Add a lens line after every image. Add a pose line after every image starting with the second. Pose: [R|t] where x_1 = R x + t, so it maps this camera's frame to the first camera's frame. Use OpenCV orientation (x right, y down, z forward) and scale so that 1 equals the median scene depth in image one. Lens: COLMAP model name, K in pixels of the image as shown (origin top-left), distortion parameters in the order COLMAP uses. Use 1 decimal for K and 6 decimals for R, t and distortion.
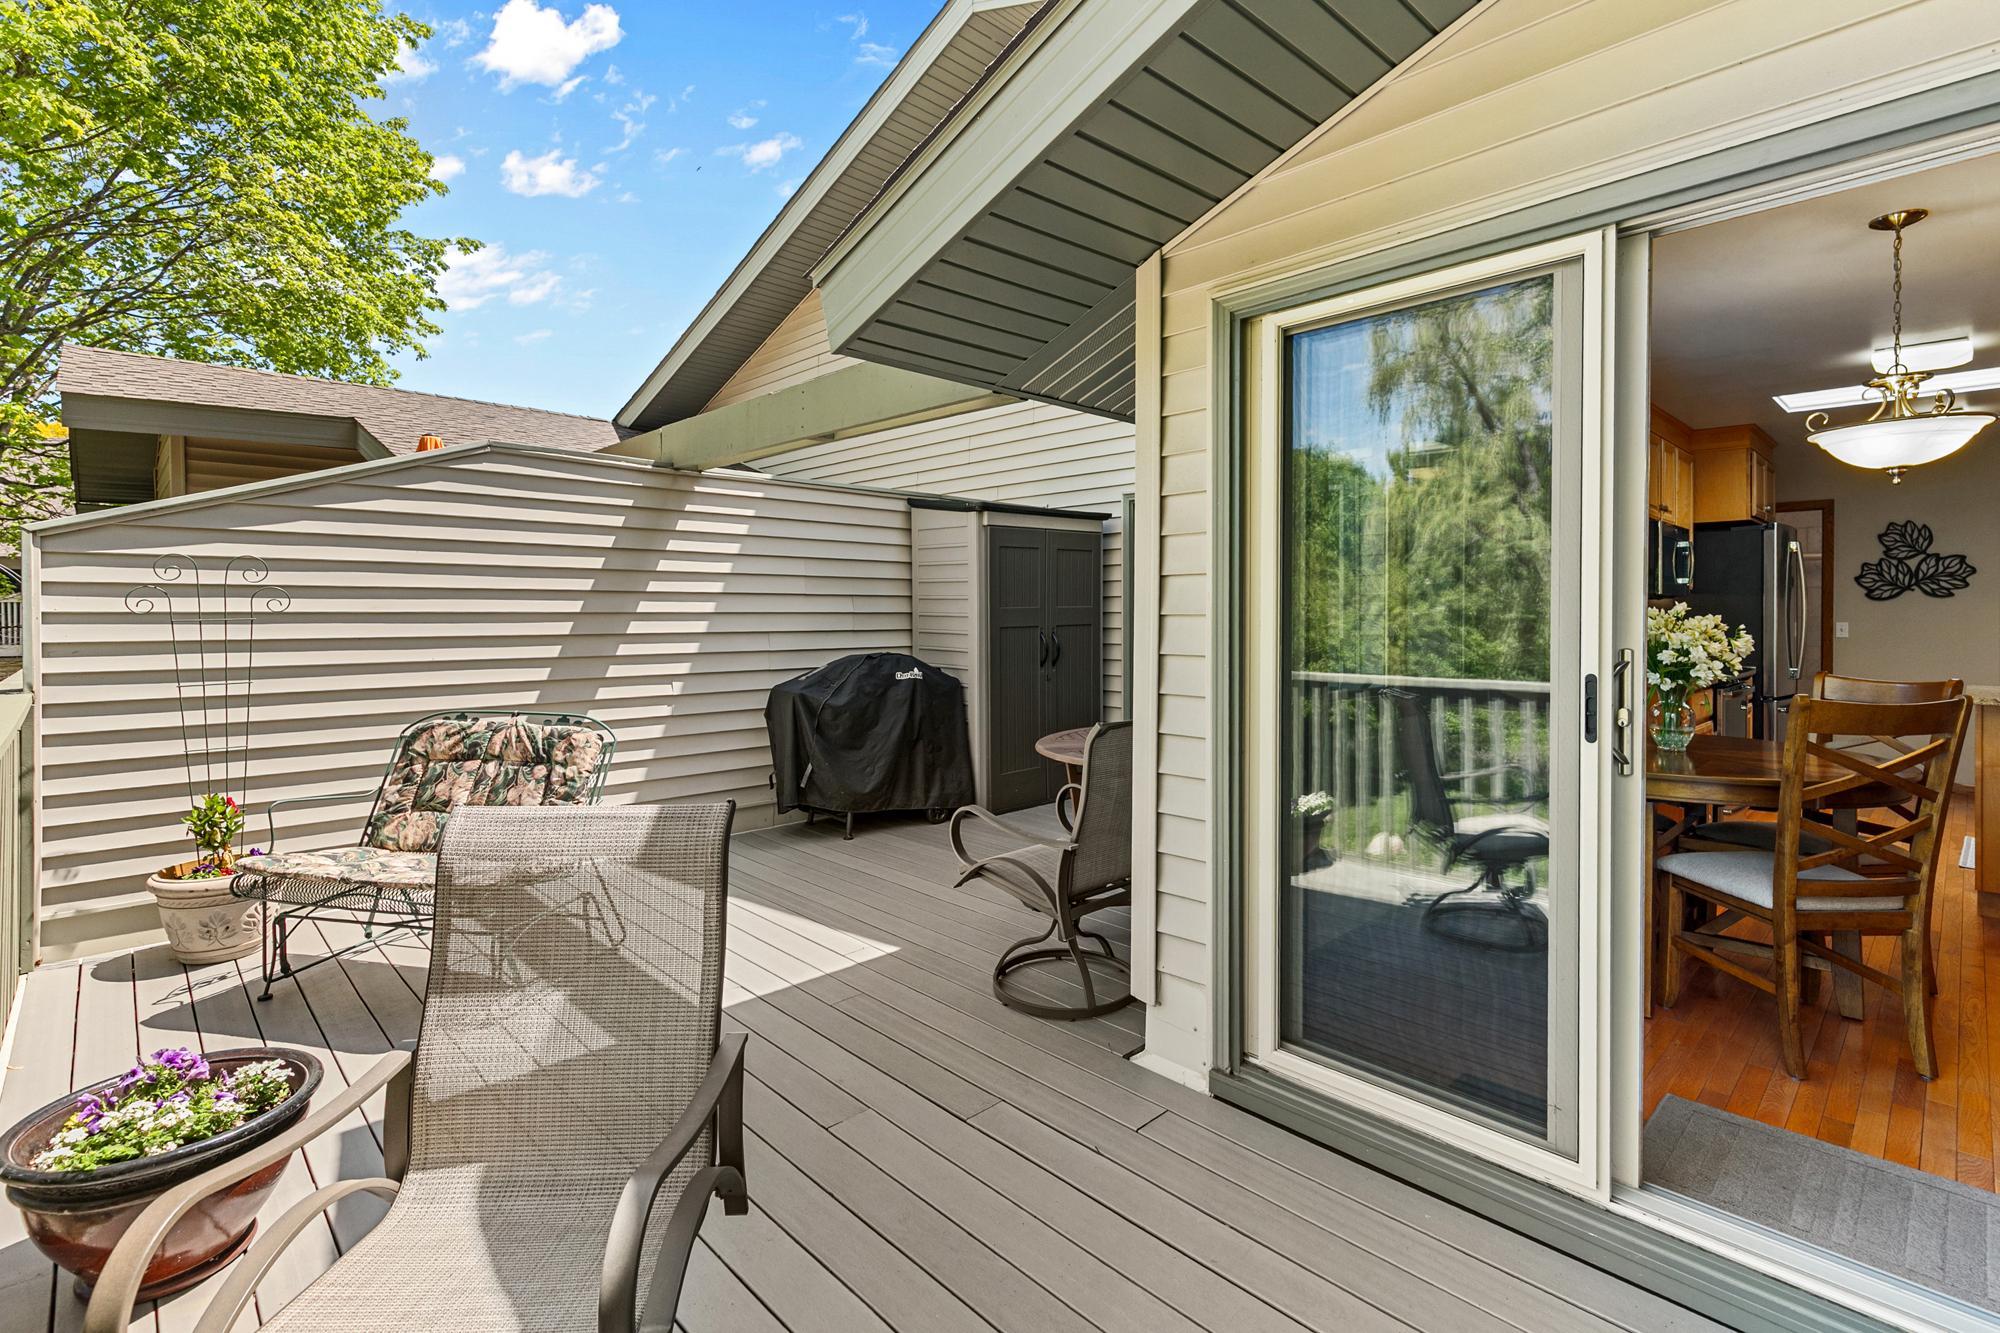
lens RADIAL K [[919.2, 0, 1003.8], [0, 919.2, 619.3], [0, 0, 1]] dist [0.000473, 0.000116]
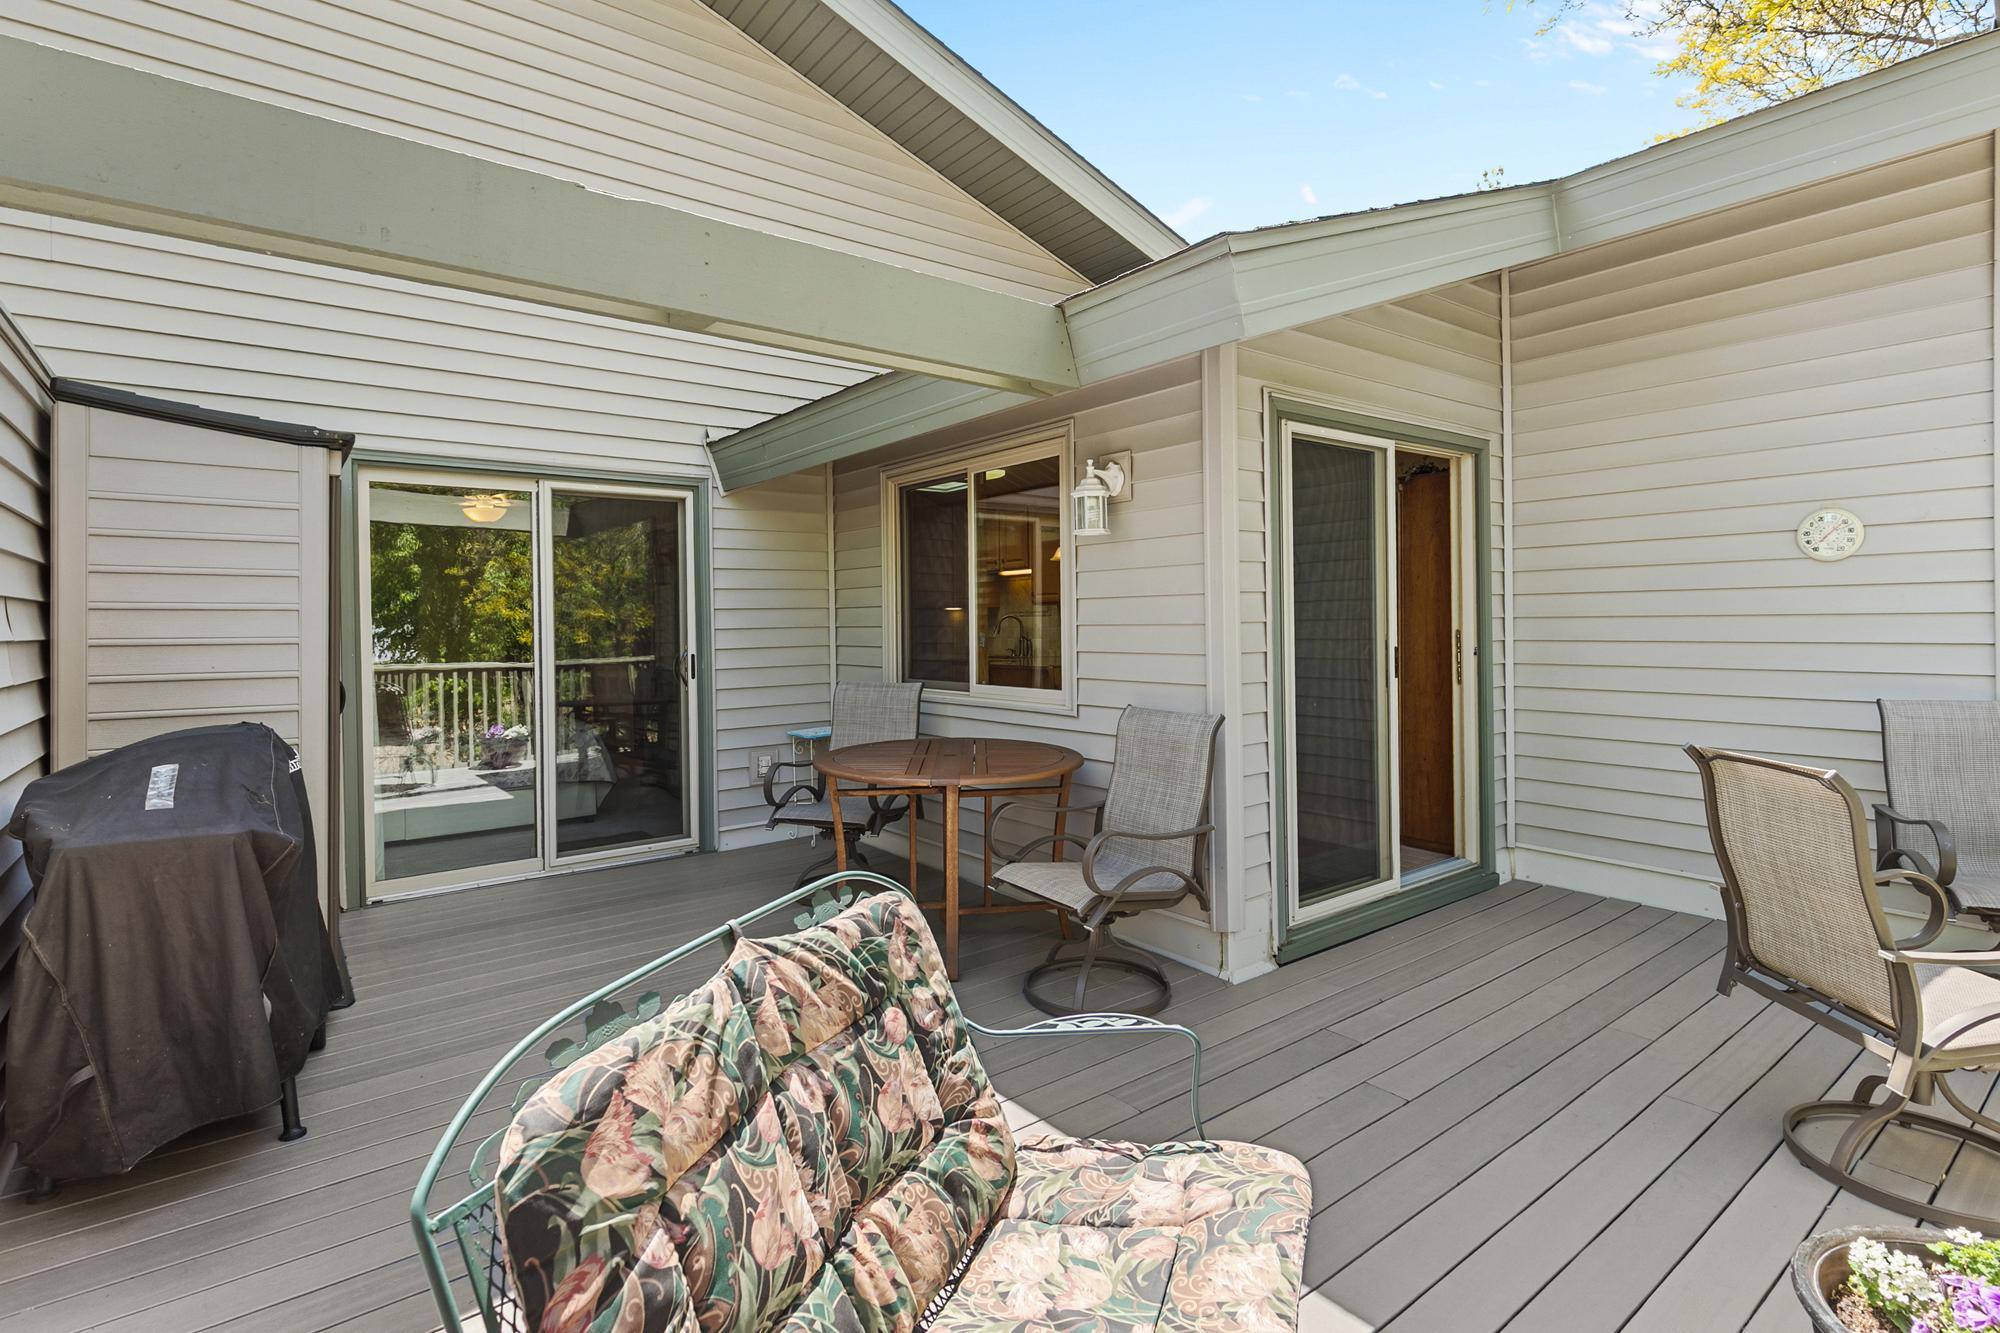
lens RADIAL K [[970.8, 0, 1001.3], [0, 970.8, 628.1], [0, 0, 1]] dist [-0.000565, -0.000225]
pose [[0.104522, -0.006025, 0.994504, -0.914051], [0.020630, 0.999780, 0.003889, -0.009390], [-0.994309, 0.020110, 0.104624, 0.894533]]
